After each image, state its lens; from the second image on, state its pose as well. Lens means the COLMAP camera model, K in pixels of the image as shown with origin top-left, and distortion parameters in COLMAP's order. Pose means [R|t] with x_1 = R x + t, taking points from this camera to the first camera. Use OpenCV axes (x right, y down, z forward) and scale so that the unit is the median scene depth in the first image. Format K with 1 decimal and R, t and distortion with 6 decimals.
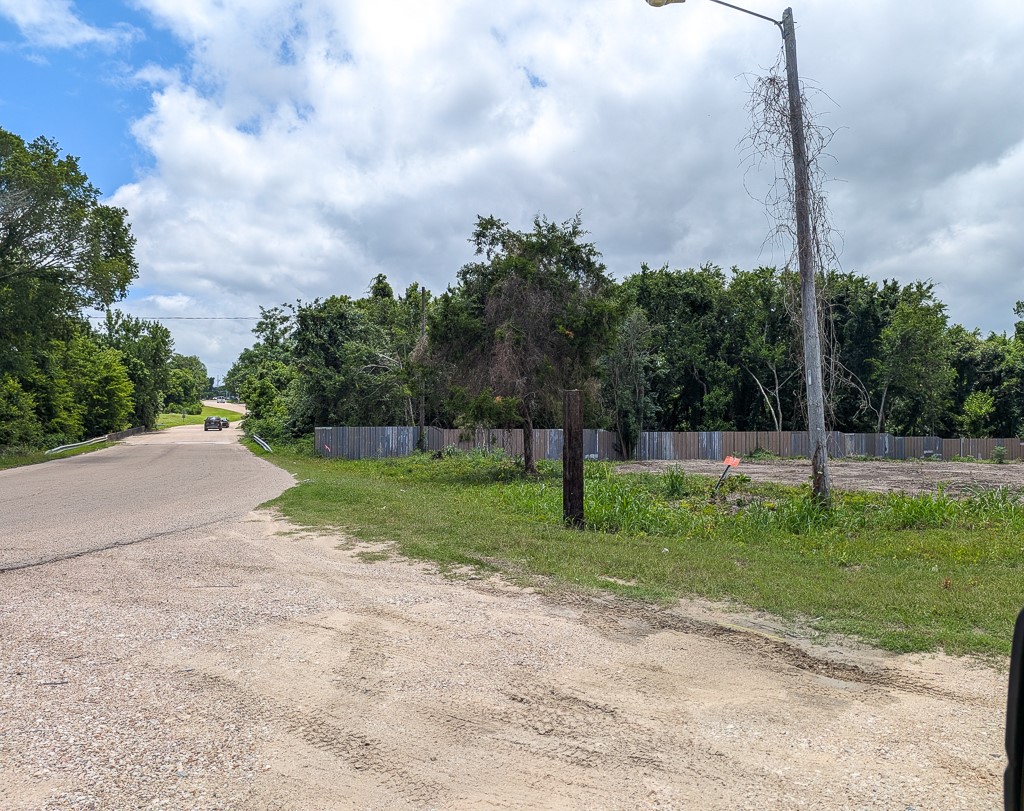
lens RADIAL K [[769.8, 0, 502.1], [0, 769.8, 401.1], [0, 0, 1]] dist [0.003982, -0.003655]
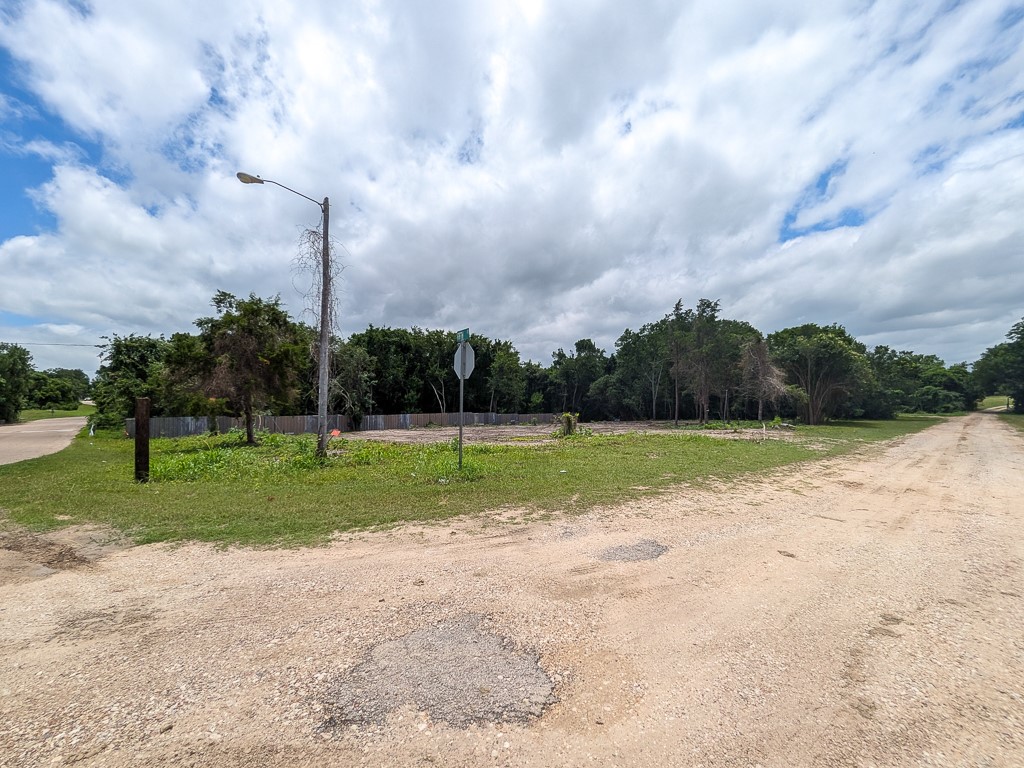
lens RADIAL K [[407.0, 0, 512.1], [0, 407.0, 389.1], [0, 0, 1]] dist [-0.002468, -0.000487]
pose [[0.911791, -0.001628, 0.410652, 0.093676], [0.009587, 0.999804, -0.017324, -0.002246], [-0.410543, 0.019733, 0.911628, -0.026732]]
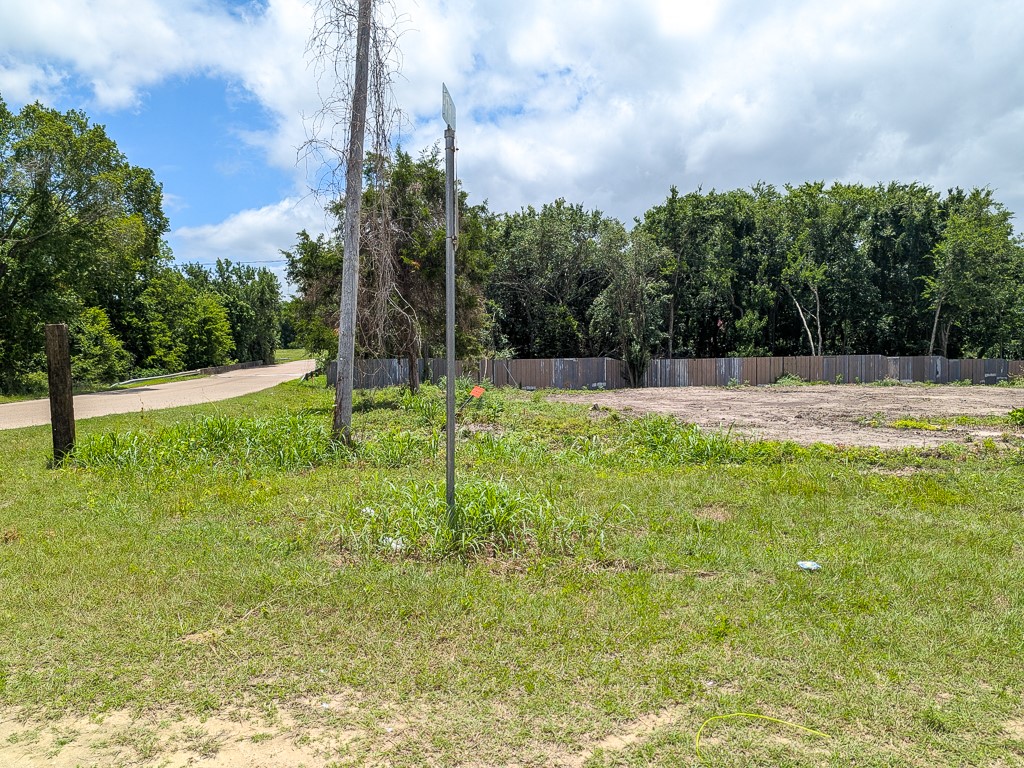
lens RADIAL K [[726.4, 0, 515.2], [0, 726.4, 383.4], [0, 0, 1]] dist [0.022122, -0.049946]
pose [[0.980537, -0.010568, -0.196047, 0.173194], [0.024396, 0.997370, 0.068256, 0.002530], [0.194810, -0.071710, 0.978216, 0.039487]]
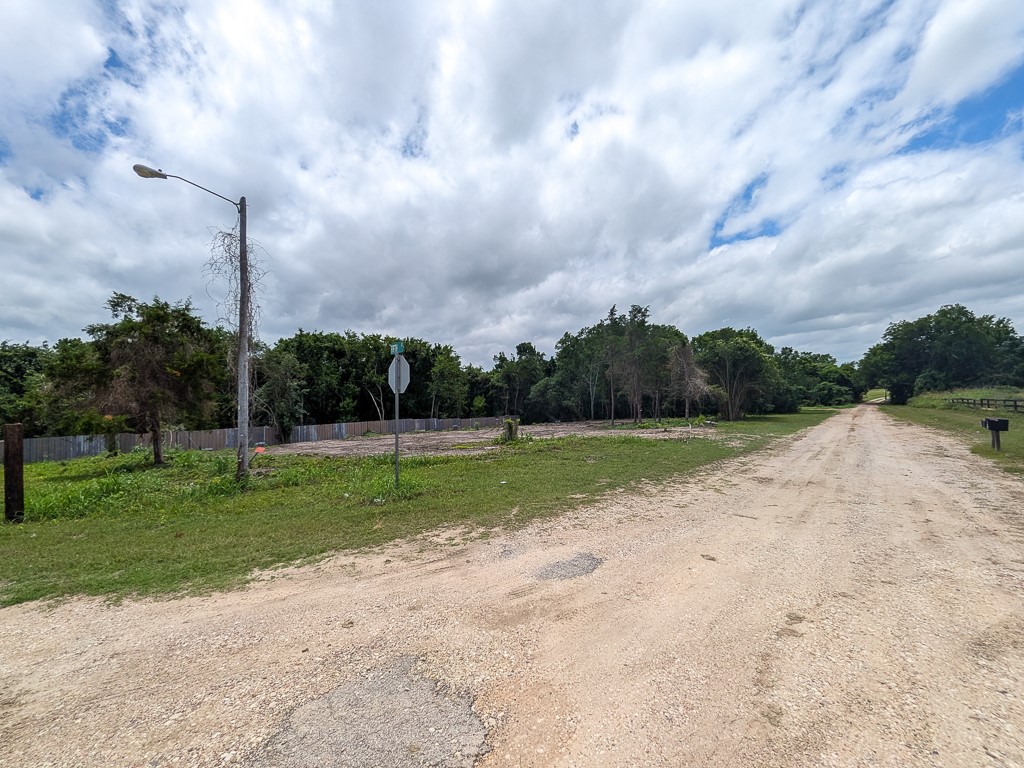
lens RADIAL K [[407.0, 0, 513.1], [0, 407.0, 389.9], [0, 0, 1]] dist [-0.002468, -0.000487]
pose [[0.843412, -0.019171, 0.536926, 0.095840], [0.034605, 0.999226, -0.018681, -0.006430], [-0.536152, 0.034336, 0.843423, -0.026854]]
